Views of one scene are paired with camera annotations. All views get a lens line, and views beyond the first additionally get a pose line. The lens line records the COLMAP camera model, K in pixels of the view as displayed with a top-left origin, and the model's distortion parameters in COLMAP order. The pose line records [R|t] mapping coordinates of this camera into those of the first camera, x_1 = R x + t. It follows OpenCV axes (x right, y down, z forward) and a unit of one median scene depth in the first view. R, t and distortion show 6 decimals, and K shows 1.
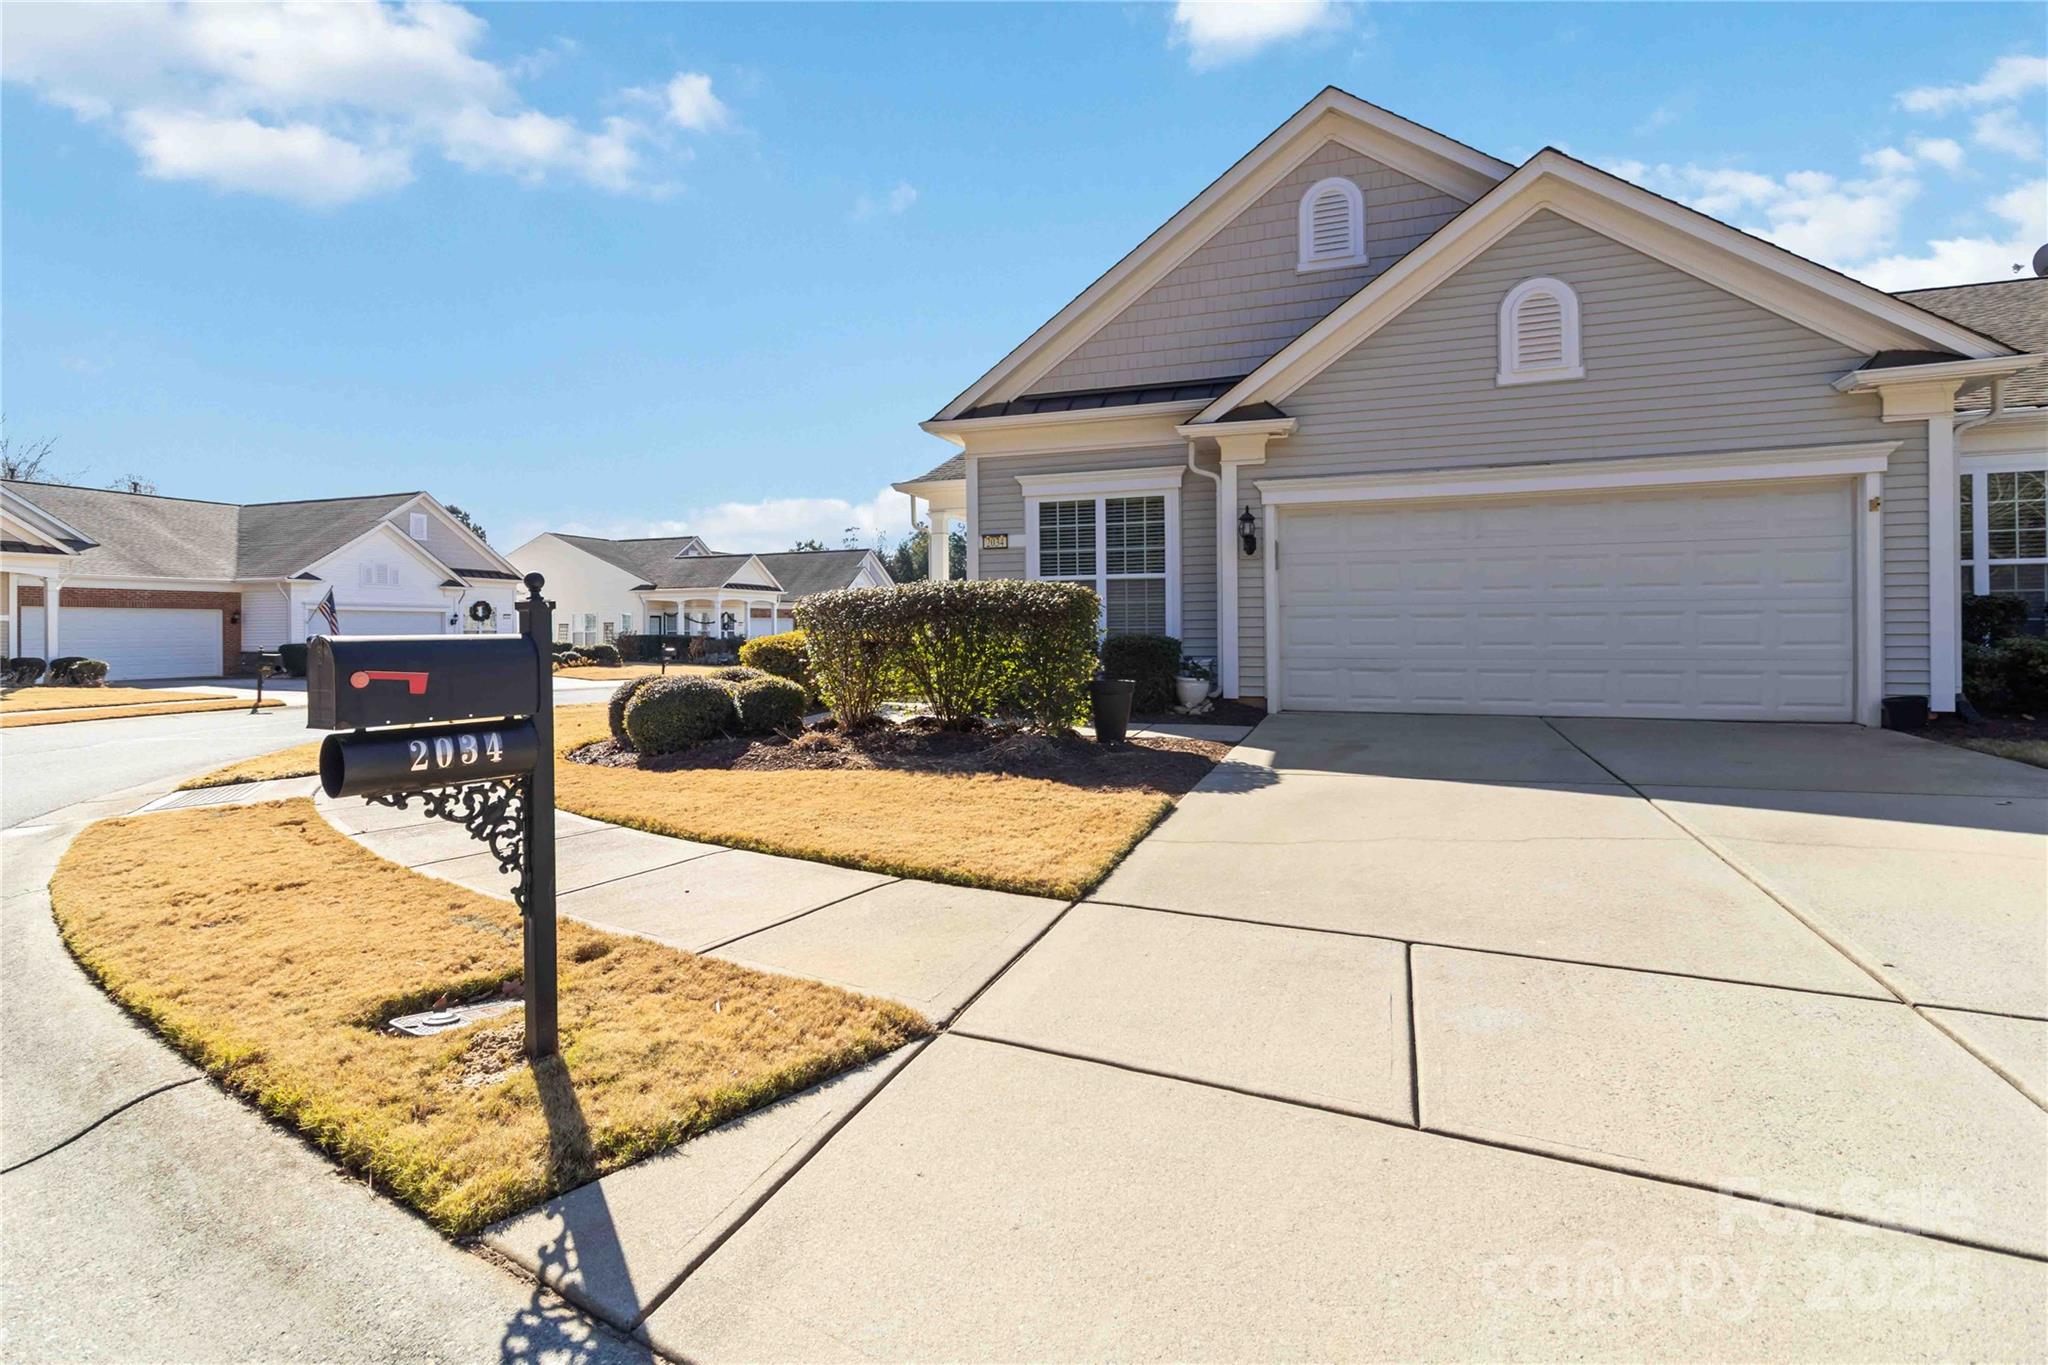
lens RADIAL K [[1025.1, 0, 1042.9], [0, 1025.1, 657.2], [0, 0, 1]] dist [-0.003114, -0.000616]
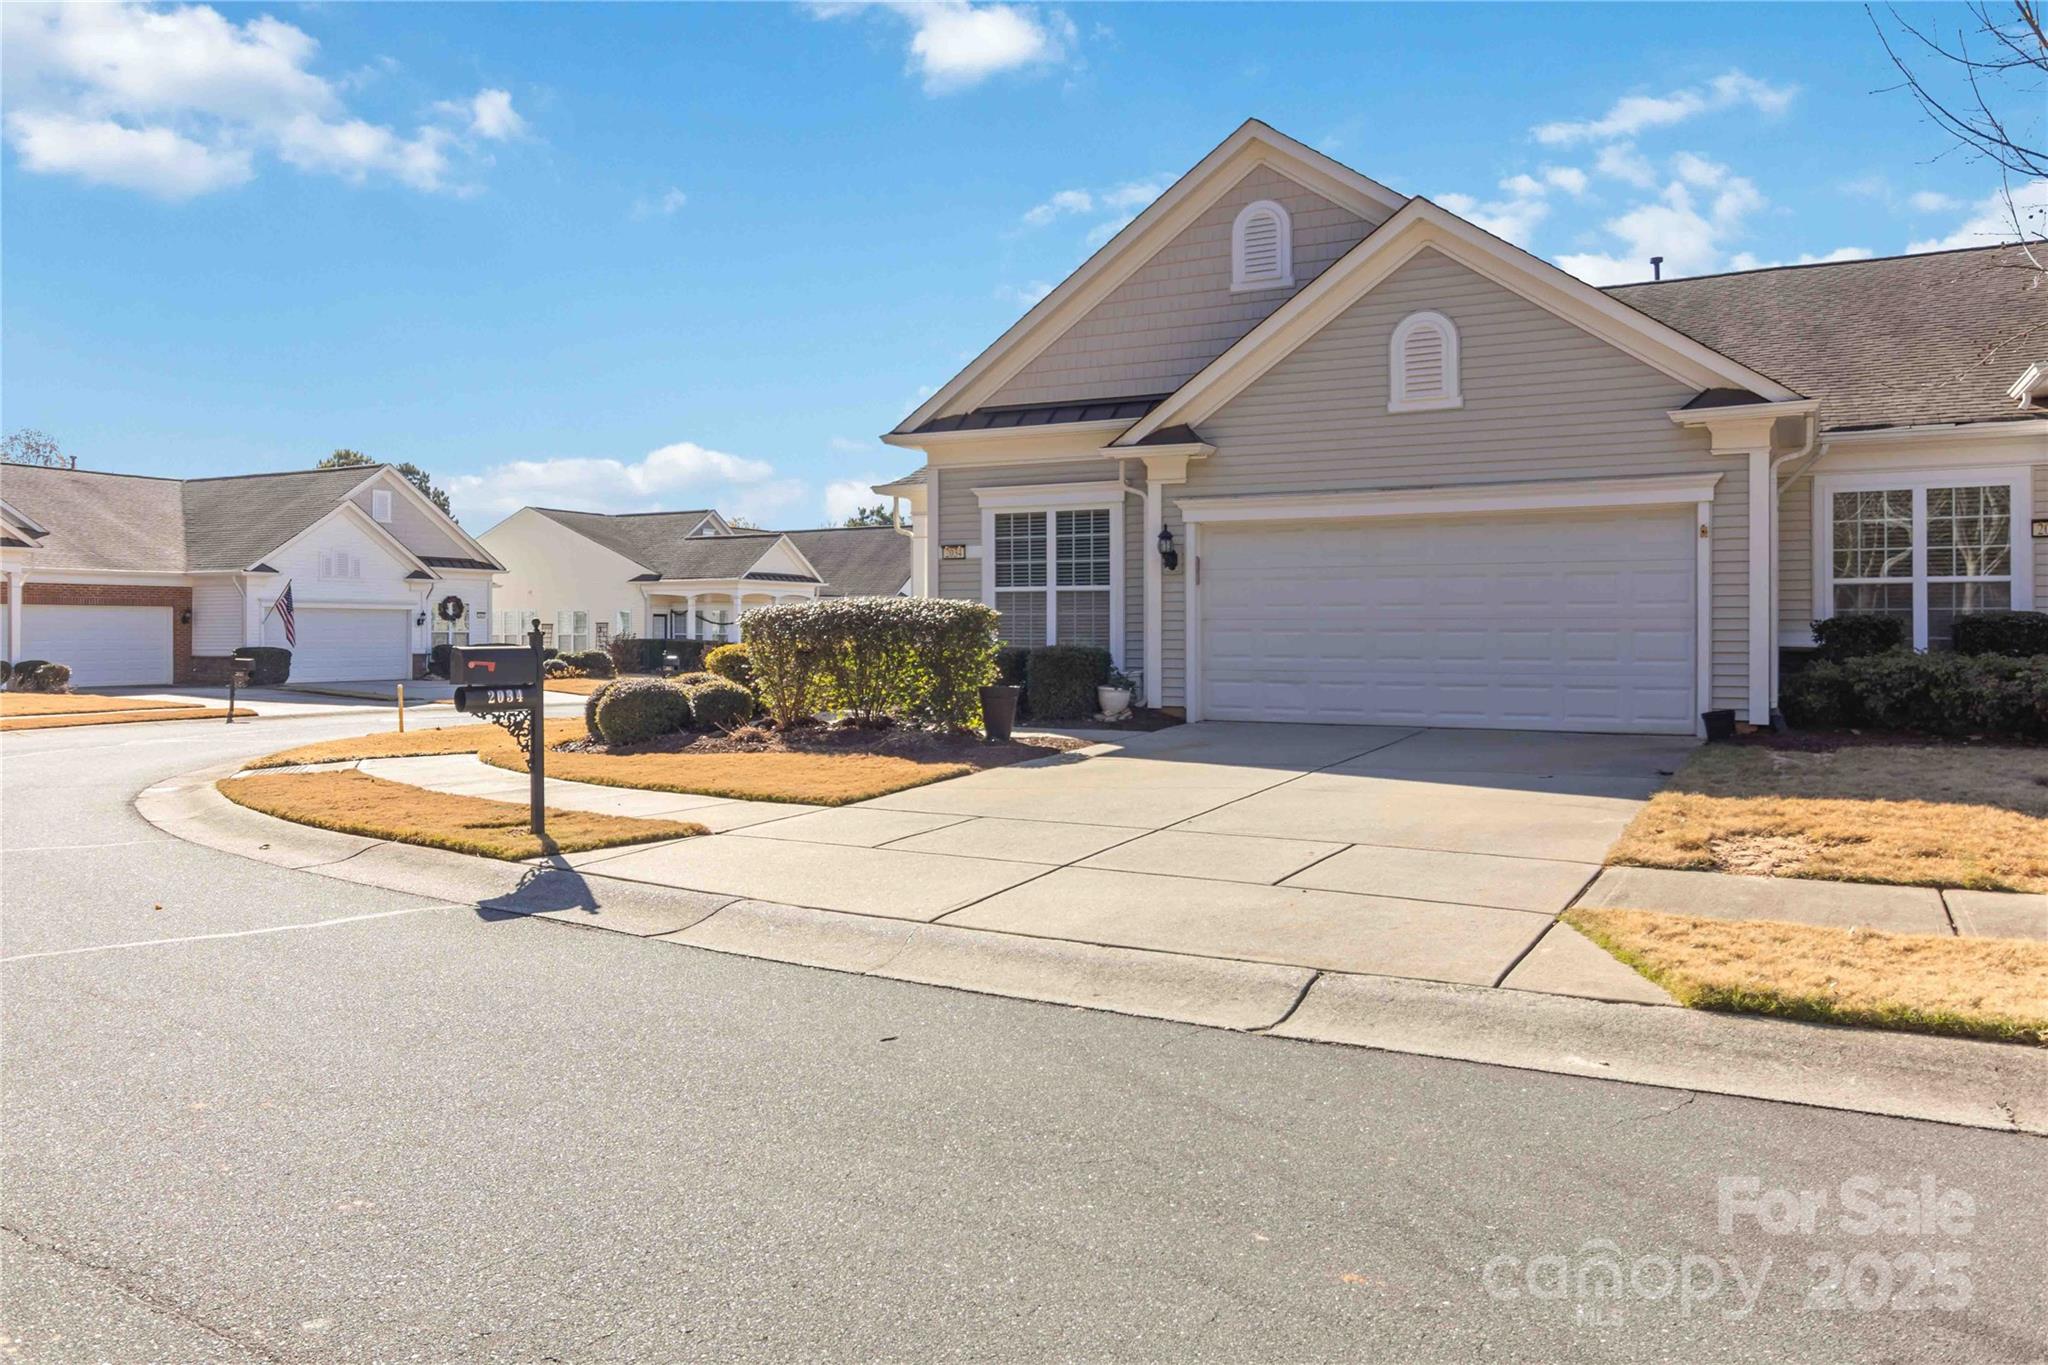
lens RADIAL K [[1524.1, 0, 1020.8], [0, 1524.1, 708.0], [0, 0, 1]] dist [-0.003053, -0.052047]
pose [[0.990697, 0.013554, -0.135409, 0.258337], [-0.010555, 0.999683, 0.022844, 0.006261], [0.135676, -0.021202, 0.990526, -0.553560]]
